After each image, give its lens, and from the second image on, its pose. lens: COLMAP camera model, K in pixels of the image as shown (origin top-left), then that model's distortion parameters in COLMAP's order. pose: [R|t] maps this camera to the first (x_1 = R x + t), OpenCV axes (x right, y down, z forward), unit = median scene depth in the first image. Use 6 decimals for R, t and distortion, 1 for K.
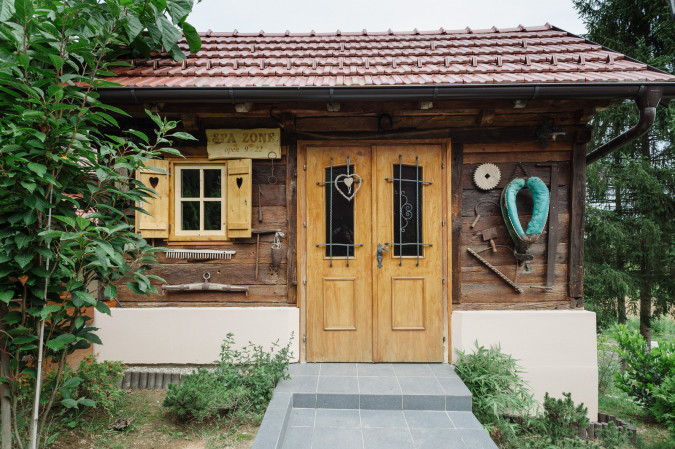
lens RADIAL K [[412.4, 0, 337.5], [0, 412.4, 224.5], [0, 0, 1]] dist [0.024429, 0.001624]
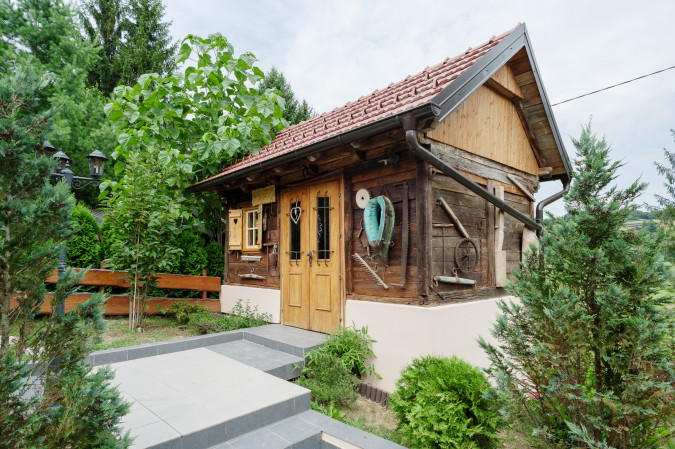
lens RADIAL K [[412.4, 0, 337.5], [0, 412.4, 224.5], [0, 0, 1]] dist [0.024429, 0.001624]
pose [[0.657650, -0.065470, -0.750473, 1.308931], [0.016450, 0.997227, -0.072581, 0.061207], [0.753144, 0.035388, 0.656903, 0.076633]]
